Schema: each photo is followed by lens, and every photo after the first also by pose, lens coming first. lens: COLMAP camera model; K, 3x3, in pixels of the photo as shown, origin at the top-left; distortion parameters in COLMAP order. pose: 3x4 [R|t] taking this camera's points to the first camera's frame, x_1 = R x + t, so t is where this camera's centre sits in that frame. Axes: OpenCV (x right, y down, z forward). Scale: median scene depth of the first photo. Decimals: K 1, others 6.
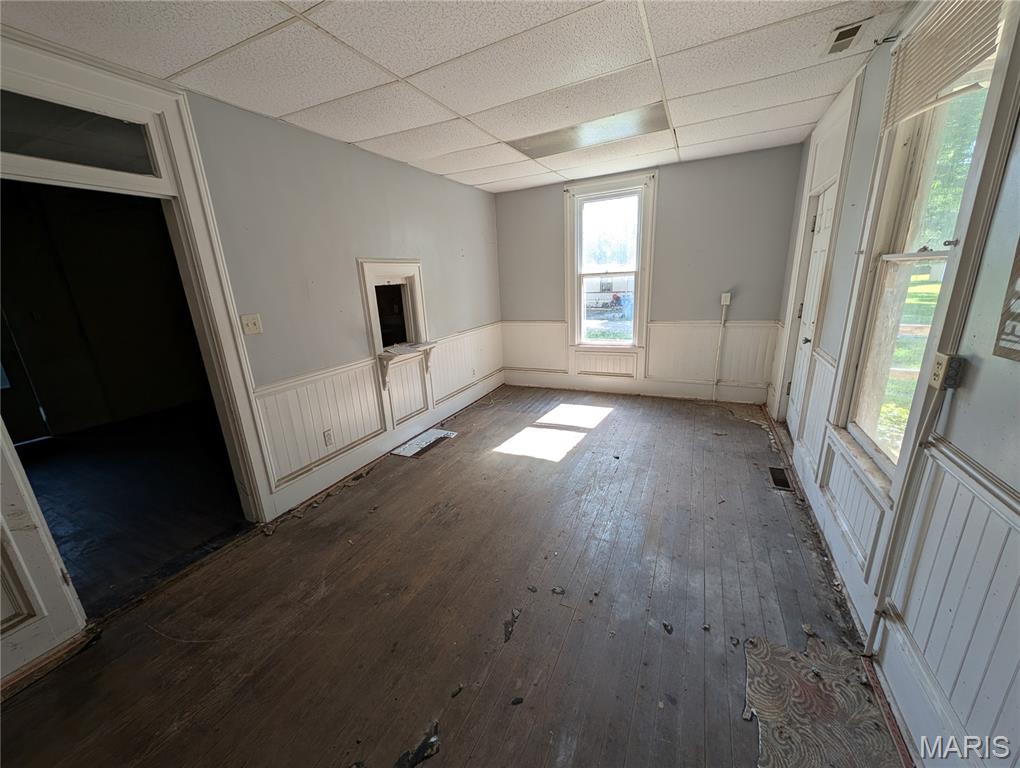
lens RADIAL K [[379.4, 0, 508.5], [0, 379.4, 385.6], [0, 0, 1]] dist [0.003925, -0.003051]
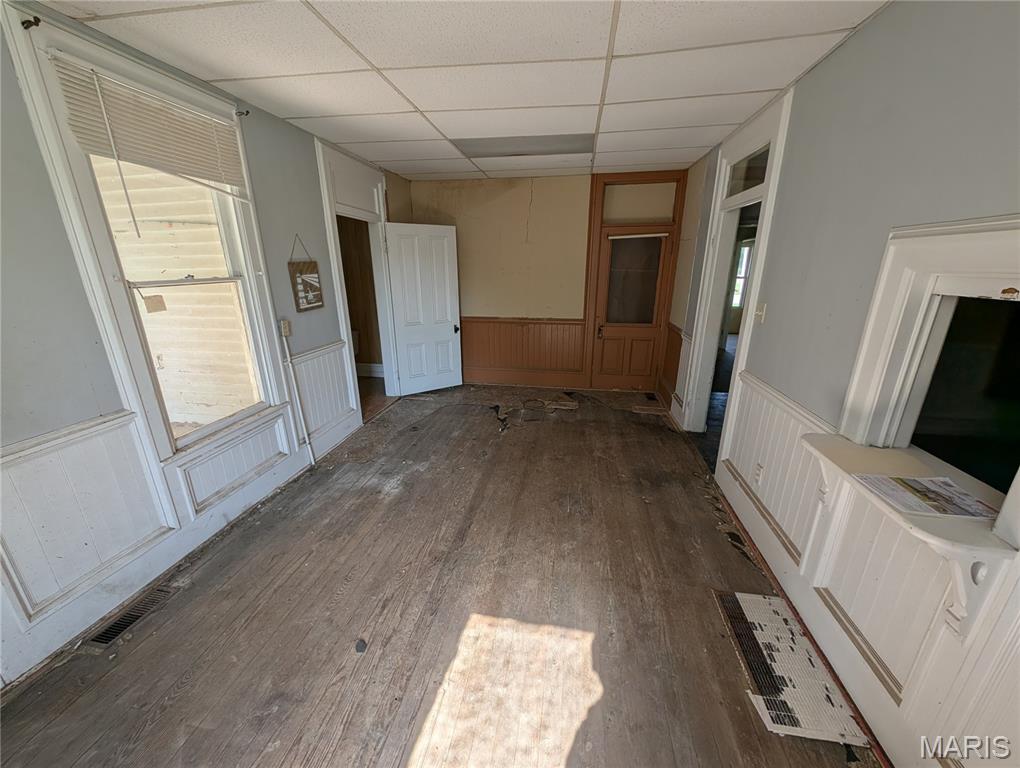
lens RADIAL K [[379.4, 0, 513.3], [0, 379.4, 383.7], [0, 0, 1]] dist [0.003925, -0.003051]
pose [[-0.955844, 0.140339, -0.258200, 0.161740], [-0.028281, 0.830601, 0.556150, -0.390305], [0.292511, 0.538894, -0.789956, 1.223811]]
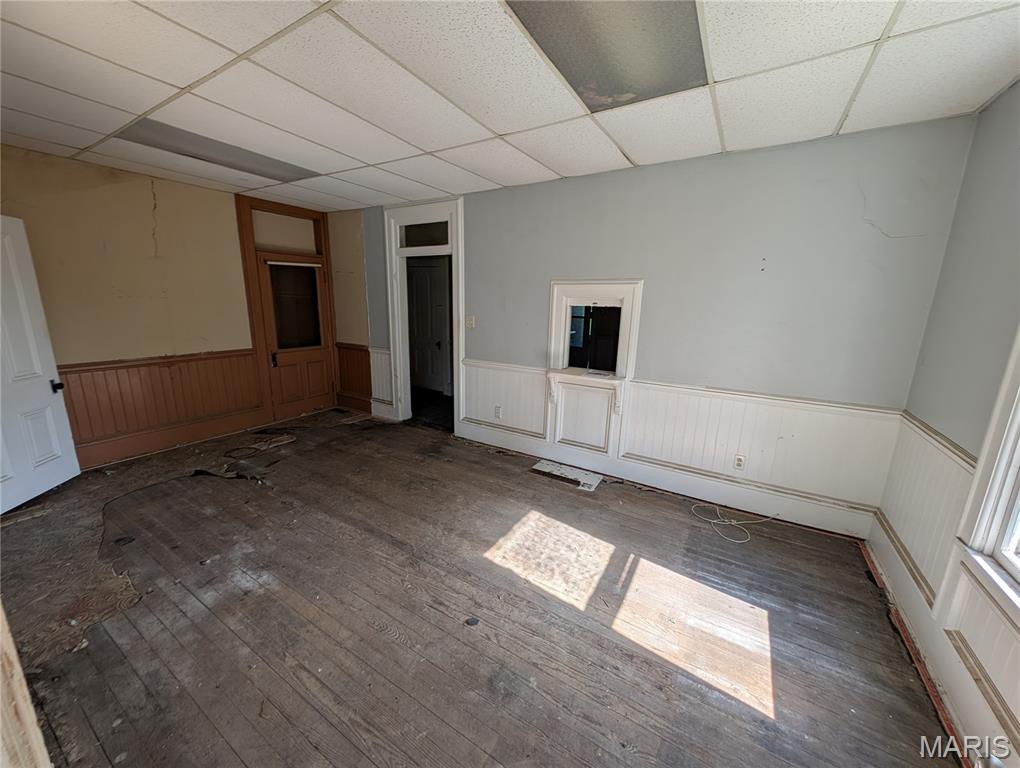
lens RADIAL K [[379.4, 0, 506.1], [0, 379.4, 381.8], [0, 0, 1]] dist [0.003925, -0.003051]
pose [[-0.093419, 0.260055, -0.961064, 0.709202], [-0.291138, 0.915958, 0.276150, -0.306998], [0.952109, 0.305600, -0.009856, 0.901246]]
